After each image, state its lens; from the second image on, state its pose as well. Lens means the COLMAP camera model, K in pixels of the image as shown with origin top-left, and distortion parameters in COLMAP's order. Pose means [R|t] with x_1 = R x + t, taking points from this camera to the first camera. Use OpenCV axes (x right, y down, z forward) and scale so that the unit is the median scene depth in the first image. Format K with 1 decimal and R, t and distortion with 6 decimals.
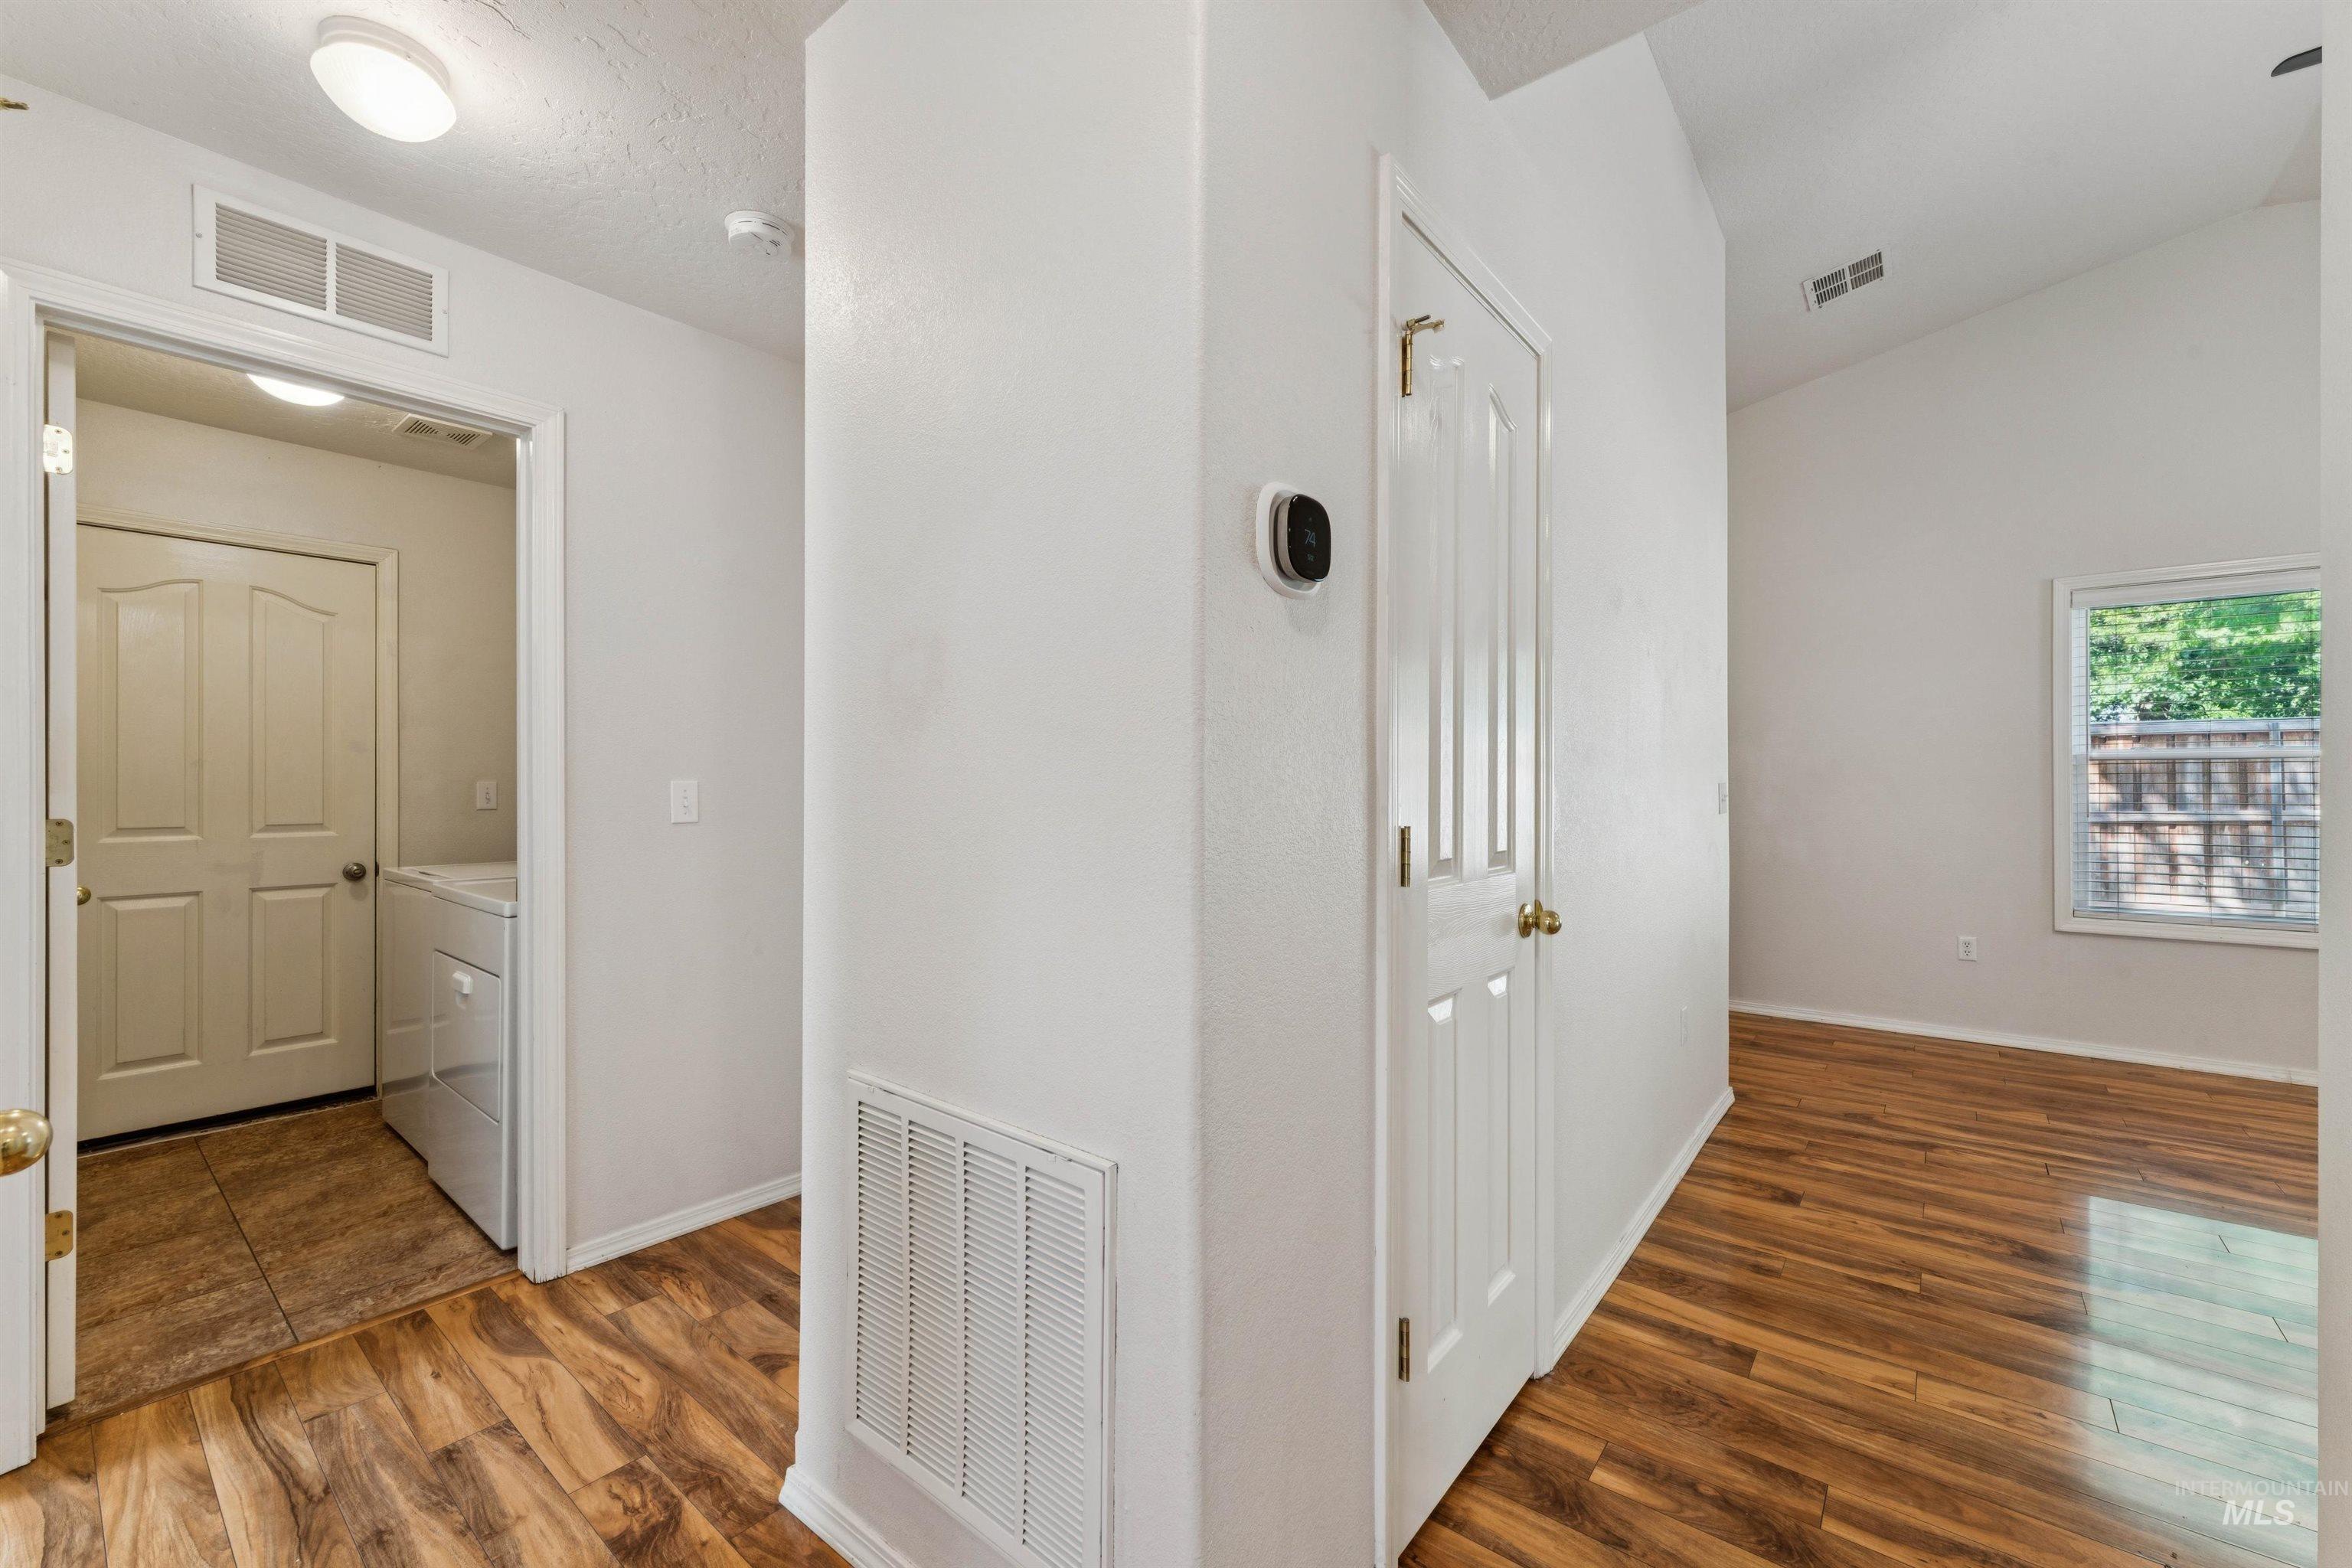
lens RADIAL K [[952.7, 0, 1172.3], [0, 952.7, 788.4], [0, 0, 1]] dist [0.004117, 0.000549]
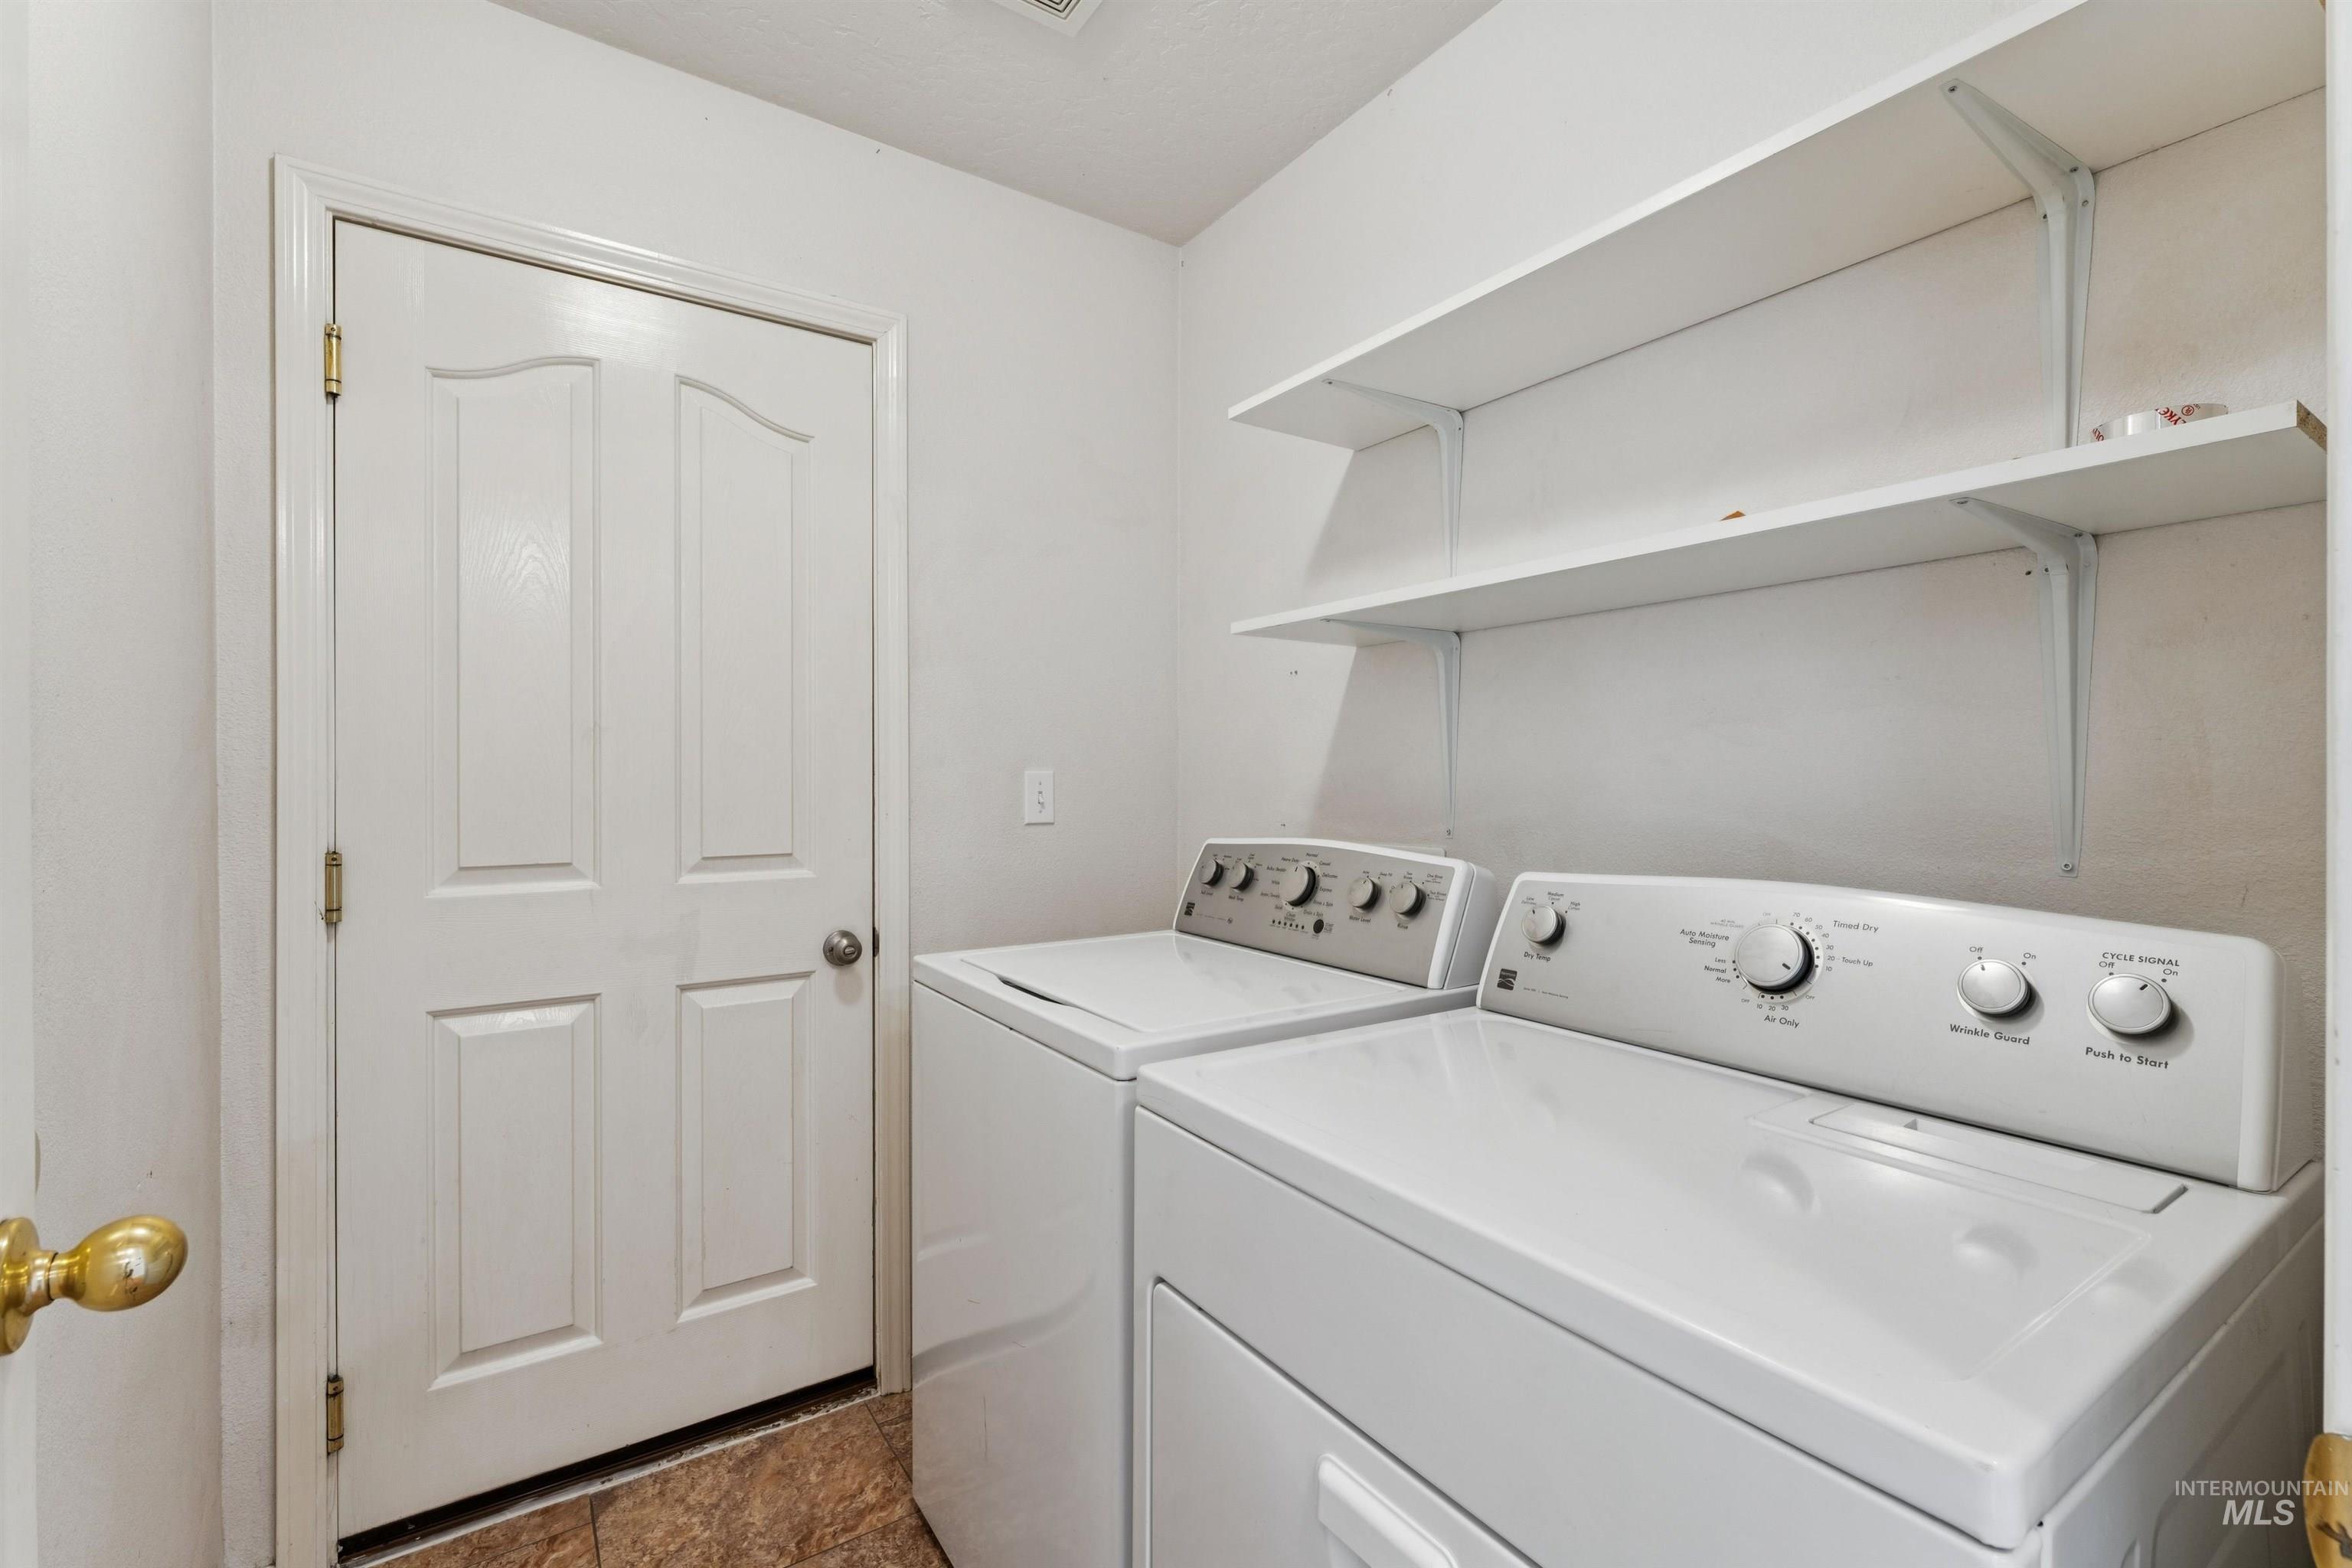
lens RADIAL K [[1027.3, 0, 1182.3], [0, 1027.3, 784.8], [0, 0, 1]] dist [-0.001807, -0.000885]
pose [[0.954738, -0.002480, -0.297437, -0.548960], [0.002707, 0.999996, 0.000352, 0.001199], [0.297435, -0.001141, 0.954741, 0.562960]]
